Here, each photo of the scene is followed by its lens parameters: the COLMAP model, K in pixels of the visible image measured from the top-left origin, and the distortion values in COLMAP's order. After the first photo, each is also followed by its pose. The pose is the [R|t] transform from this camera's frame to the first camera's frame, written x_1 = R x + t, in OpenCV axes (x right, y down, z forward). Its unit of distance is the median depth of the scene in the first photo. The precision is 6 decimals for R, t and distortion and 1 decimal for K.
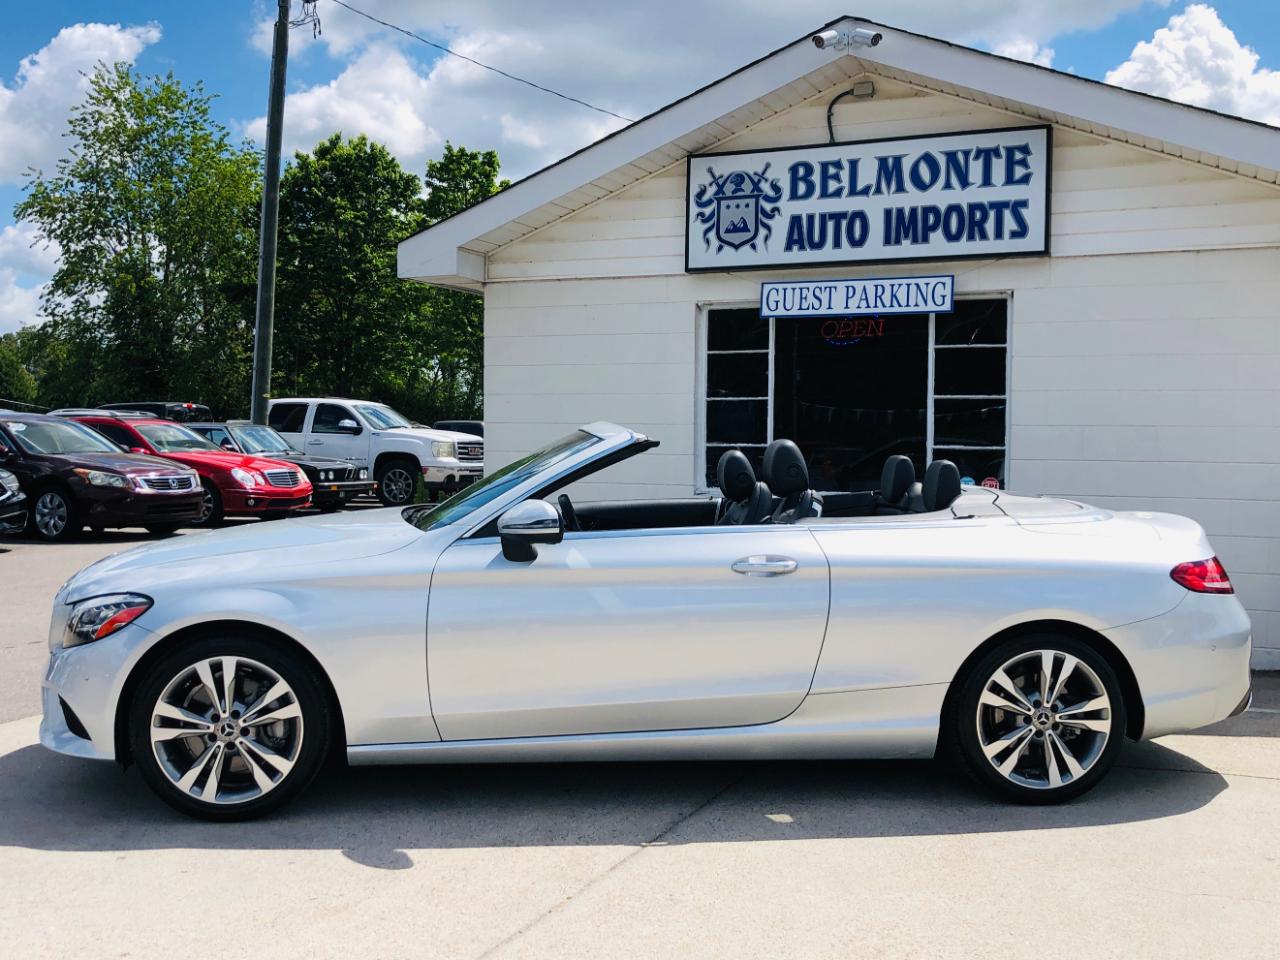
lens RADIAL K [[1463.5, 0, 552.2], [0, 1463.5, 479.3], [0, 0, 1]] dist [0.099502, -0.347732]
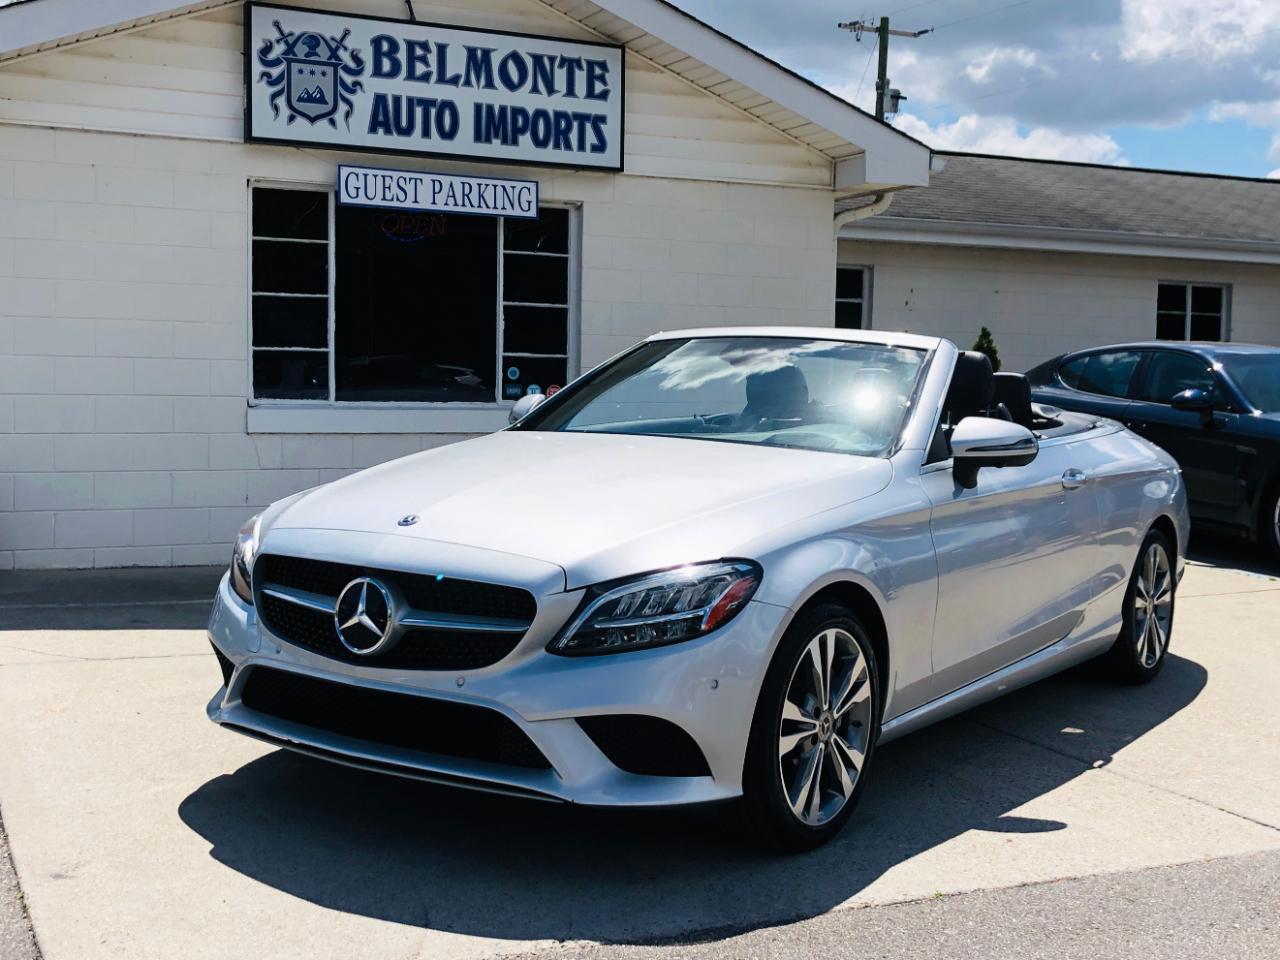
lens RADIAL K [[1463.5, 0, 552.2], [0, 1463.5, 479.3], [0, 0, 1]] dist [0.099502, -0.347732]
pose [[0.663881, -0.051585, 0.746057, -0.463917], [-0.003647, 0.997383, 0.072208, -0.008585], [-0.747829, -0.050659, 0.661956, 0.313031]]
